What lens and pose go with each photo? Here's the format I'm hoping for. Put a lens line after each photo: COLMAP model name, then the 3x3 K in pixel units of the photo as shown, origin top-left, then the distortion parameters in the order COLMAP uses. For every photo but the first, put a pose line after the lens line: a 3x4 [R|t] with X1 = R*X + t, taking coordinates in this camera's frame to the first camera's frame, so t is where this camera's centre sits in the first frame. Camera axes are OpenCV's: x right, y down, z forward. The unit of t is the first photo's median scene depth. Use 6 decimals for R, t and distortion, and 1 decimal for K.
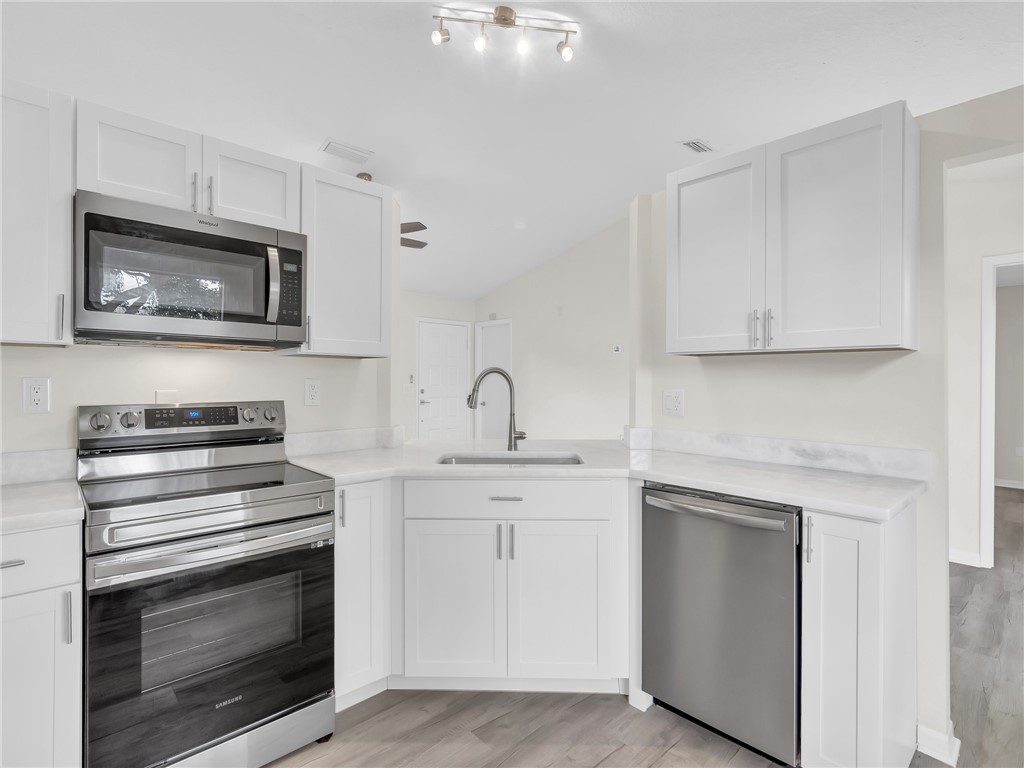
lens RADIAL K [[496.9, 0, 512.0], [0, 496.9, 384.0], [0, 0, 1]] dist [-0.001292, 0.000251]
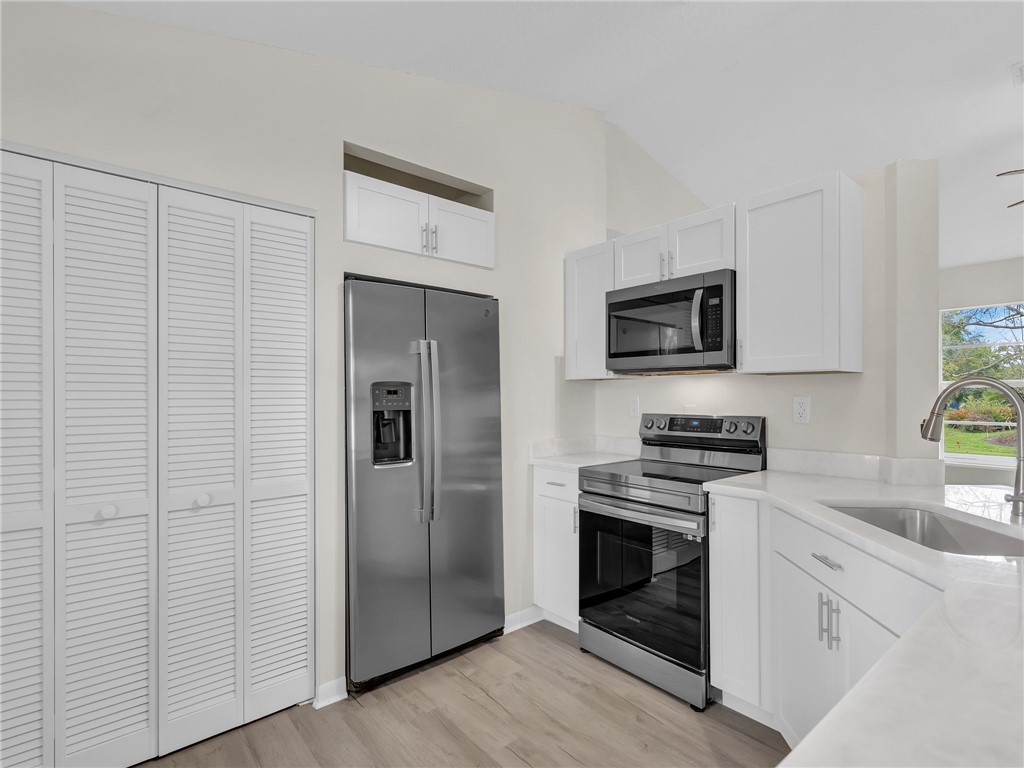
lens RADIAL K [[506.7, 0, 511.6], [0, 506.7, 395.2], [0, 0, 1]] dist [0.000676, 0.001335]
pose [[-0.041691, -0.005040, -0.999118, 0.721055], [-0.003417, 0.999982, -0.004902, -0.006196], [0.999125, 0.003210, -0.041707, 0.543921]]
